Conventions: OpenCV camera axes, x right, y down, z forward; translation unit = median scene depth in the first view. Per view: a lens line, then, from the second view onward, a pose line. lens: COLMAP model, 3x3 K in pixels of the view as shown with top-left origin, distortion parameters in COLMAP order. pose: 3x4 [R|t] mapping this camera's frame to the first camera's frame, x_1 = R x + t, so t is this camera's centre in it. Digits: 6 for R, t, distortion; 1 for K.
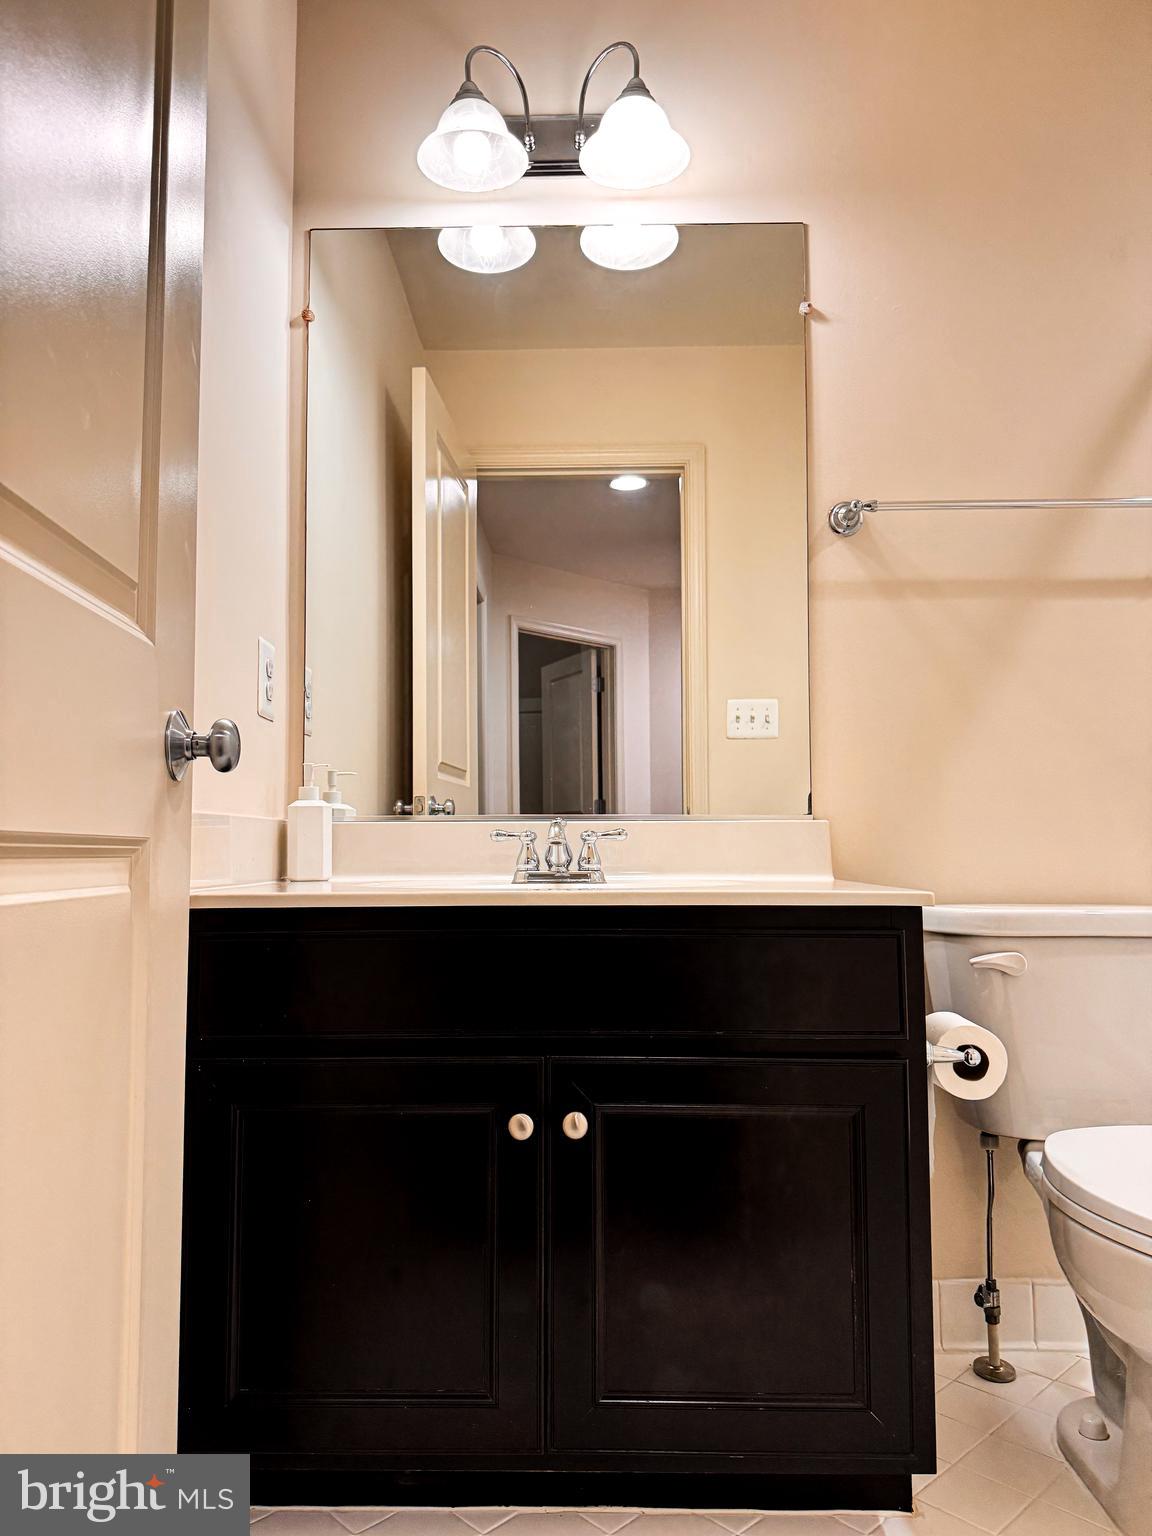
lens RADIAL K [[1061.9, 0, 568.2], [0, 1061.9, 767.6], [0, 0, 1]] dist [0.046535, -0.062389]
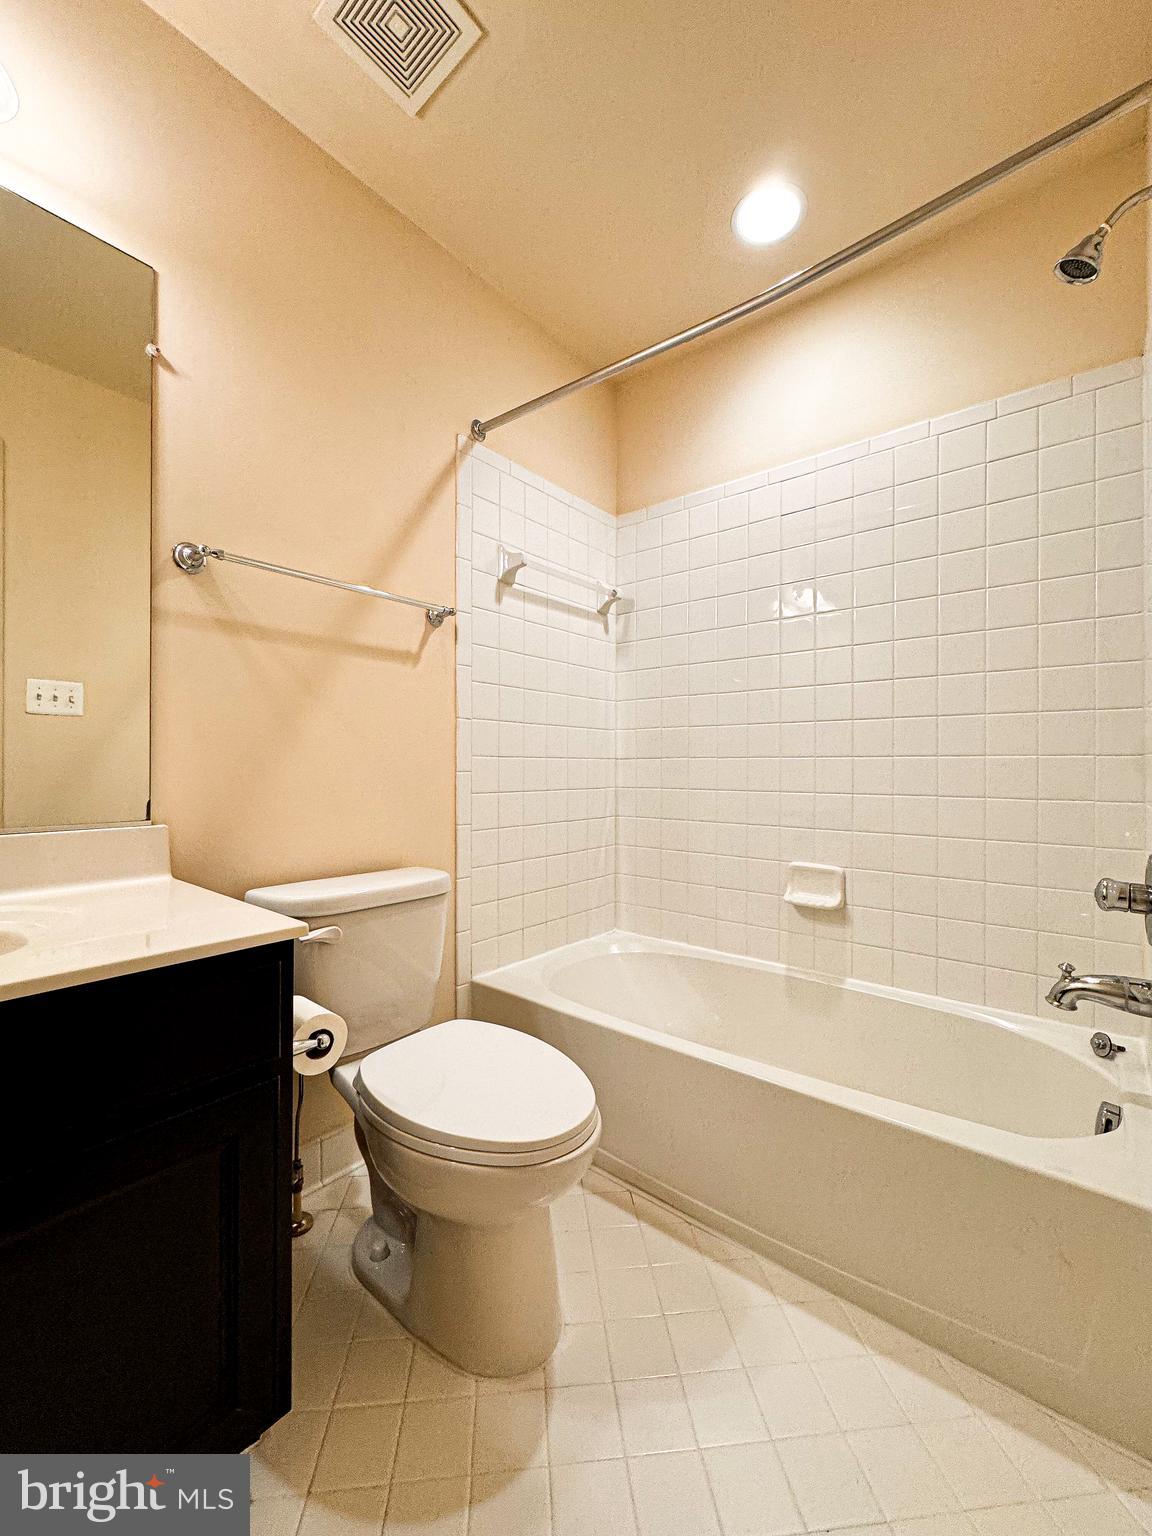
lens RADIAL K [[614.0, 0, 571.7], [0, 614.0, 773.0], [0, 0, 1]] dist [-0.002481, 0.000543]
pose [[0.625106, 0.003045, 0.780534, 0.004658], [-0.064014, 0.996824, 0.047379, -0.062149], [-0.777911, -0.079582, 0.623315, 0.258453]]
